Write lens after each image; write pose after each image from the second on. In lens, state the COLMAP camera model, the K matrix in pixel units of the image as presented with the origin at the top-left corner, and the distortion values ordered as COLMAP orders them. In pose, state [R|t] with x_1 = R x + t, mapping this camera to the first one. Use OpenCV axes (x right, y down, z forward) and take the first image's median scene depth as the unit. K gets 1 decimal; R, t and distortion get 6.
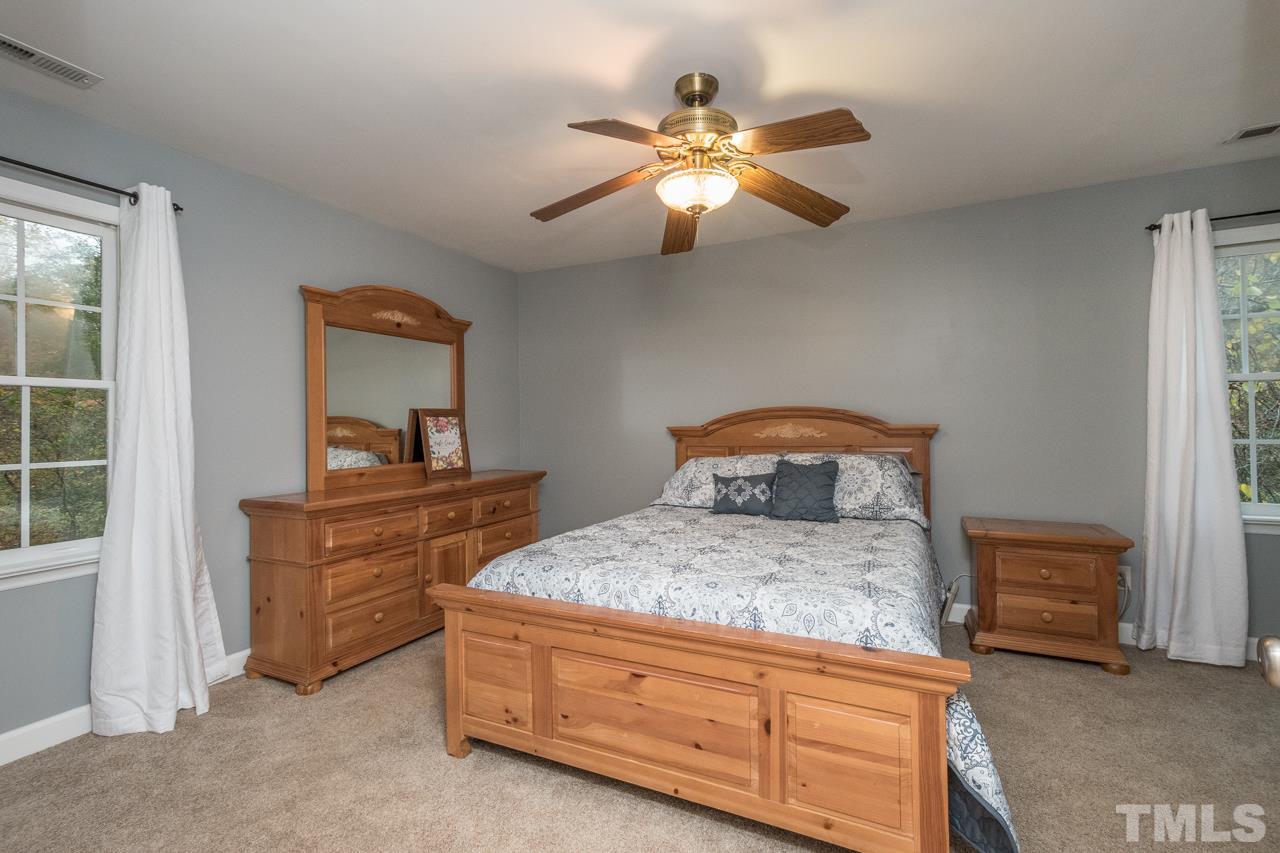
lens RADIAL K [[562.8, 0, 640.0], [0, 562.8, 426.5], [0, 0, 1]] dist [0.002718, 0.000084]
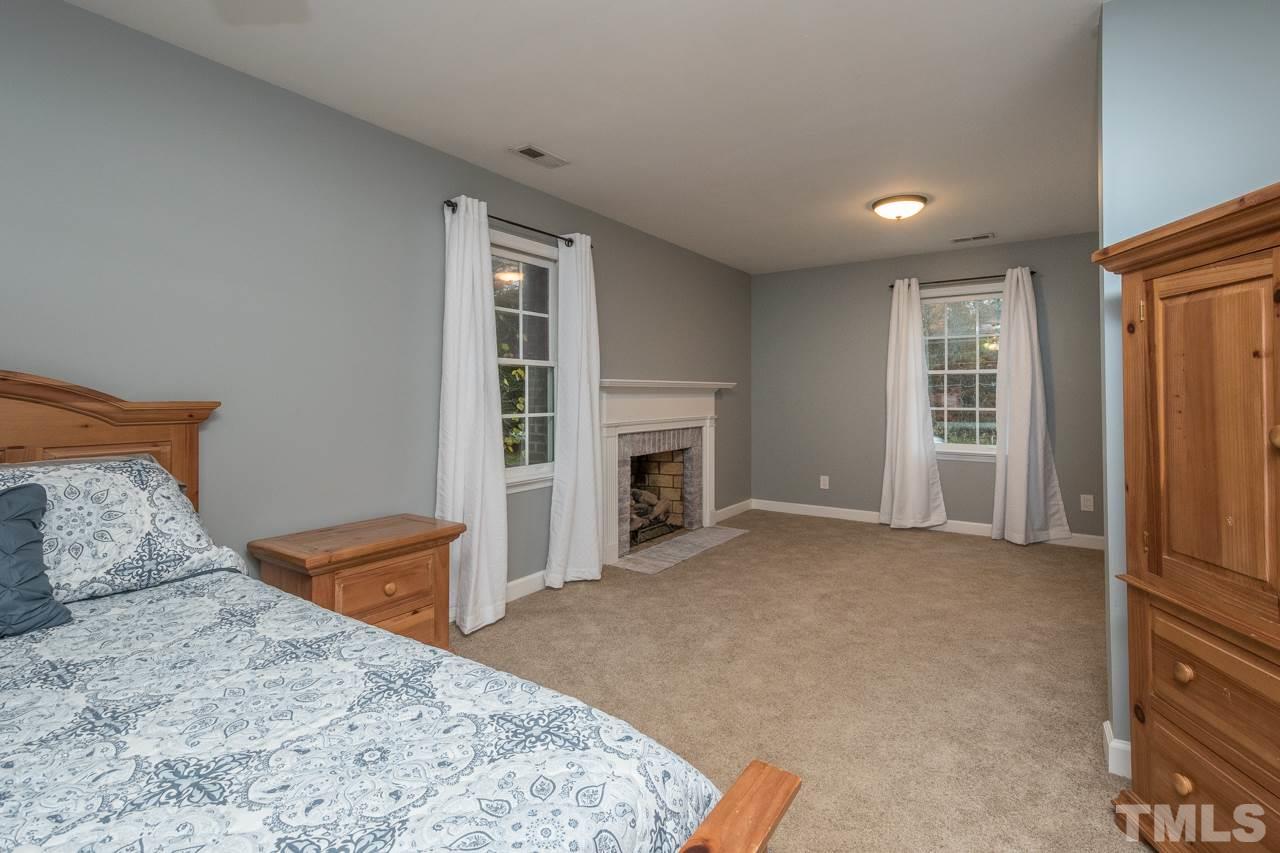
lens RADIAL K [[585.1, 0, 665.5], [0, 585.1, 392.5], [0, 0, 1]] dist [0.002864, 0.000150]
pose [[0.116141, 0.016221, 0.993100, -0.060504], [-0.000820, 0.999868, -0.016236, -0.004471], [-0.993232, 0.001071, 0.116139, 0.457019]]
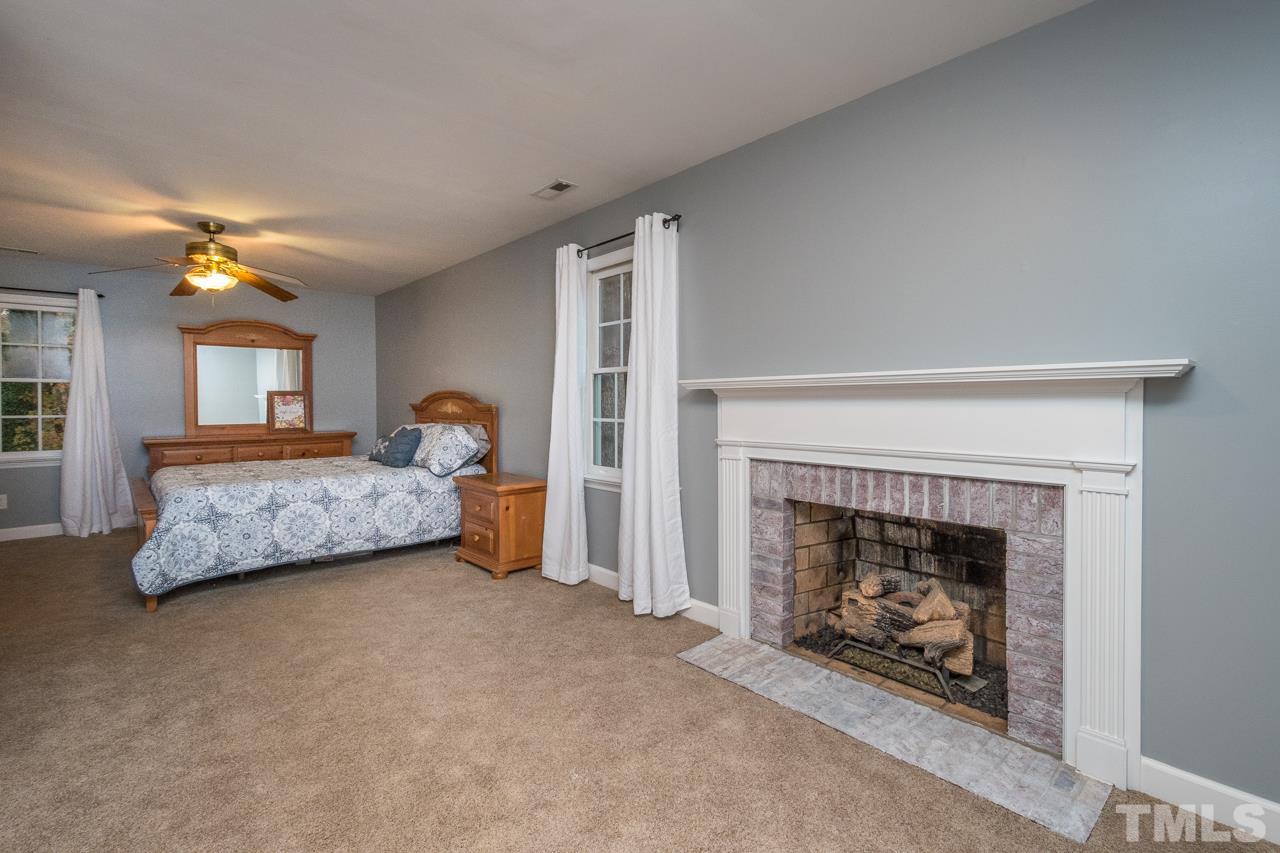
lens RADIAL K [[572.3, 0, 628.3], [0, 572.3, 418.1], [0, 0, 1]] dist [0.001191, -0.000898]
pose [[0.926501, 0.023281, -0.375571, 1.446348], [-0.013085, 0.999474, 0.029676, -0.018024], [0.376065, -0.022580, 0.926318, -0.192698]]
